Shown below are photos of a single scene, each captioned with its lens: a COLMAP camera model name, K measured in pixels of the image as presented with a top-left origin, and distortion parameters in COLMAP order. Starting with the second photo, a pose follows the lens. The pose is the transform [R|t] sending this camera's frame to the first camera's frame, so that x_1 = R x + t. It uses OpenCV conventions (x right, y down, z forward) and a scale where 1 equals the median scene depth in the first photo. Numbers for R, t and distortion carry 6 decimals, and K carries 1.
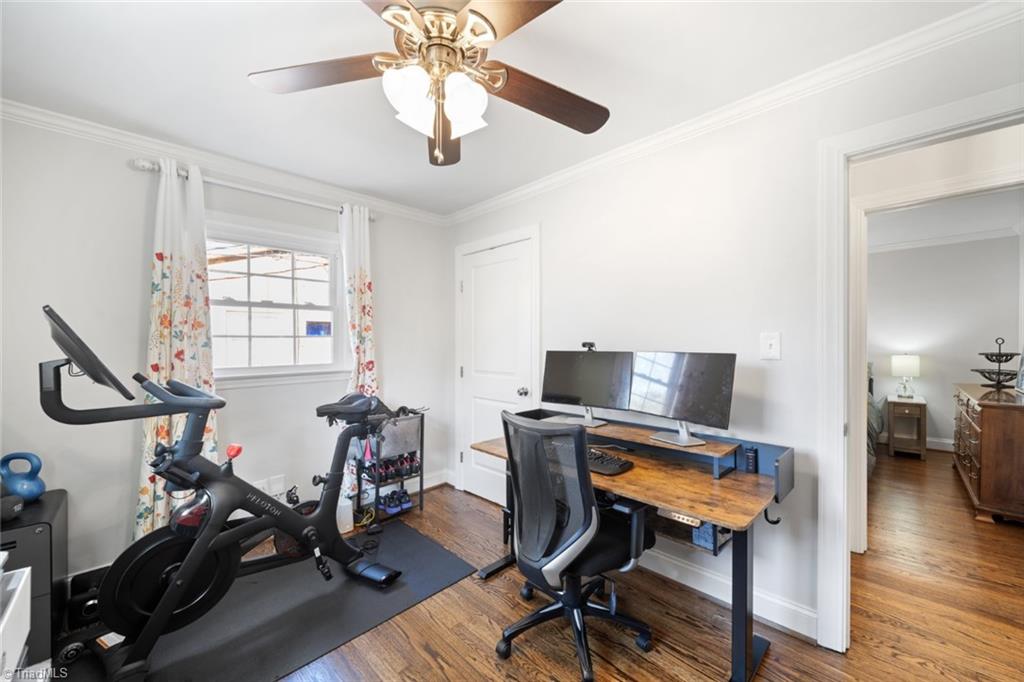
lens RADIAL K [[396.2, 0, 512.0], [0, 396.2, 341.0], [0, 0, 1]] dist [0.003401, -0.003197]
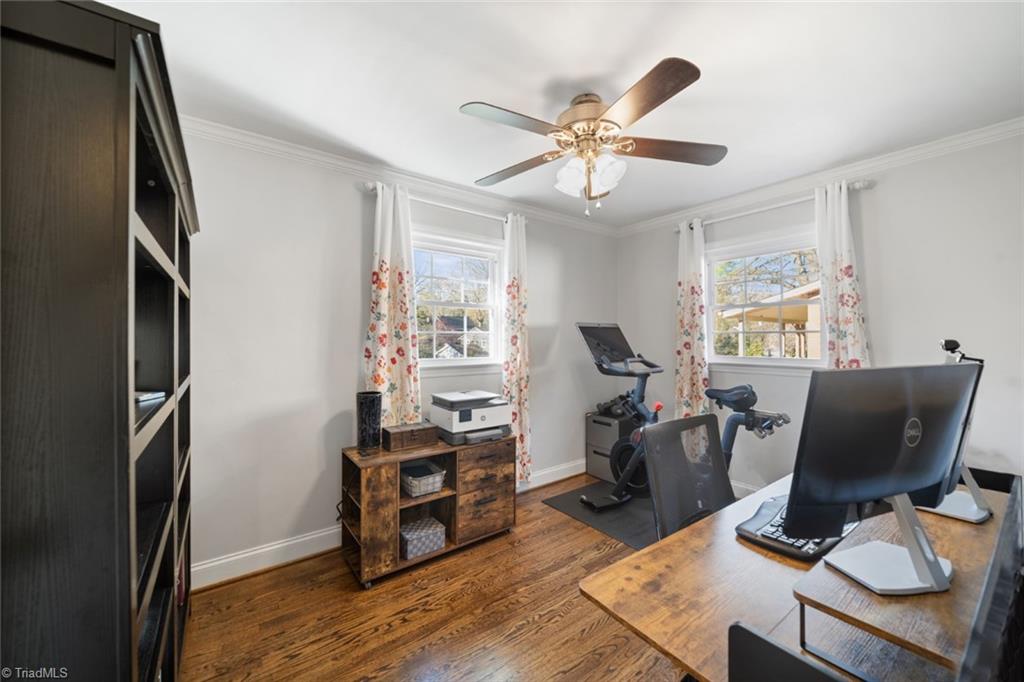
lens RADIAL K [[392.0, 0, 523.1], [0, 392.0, 336.7], [0, 0, 1]] dist [-0.000396, -0.000429]
pose [[-0.137015, -0.000357, -0.990569, 0.746318], [0.004810, 0.999988, -0.001026, -0.001060], [0.990557, -0.004905, -0.137012, 0.561134]]
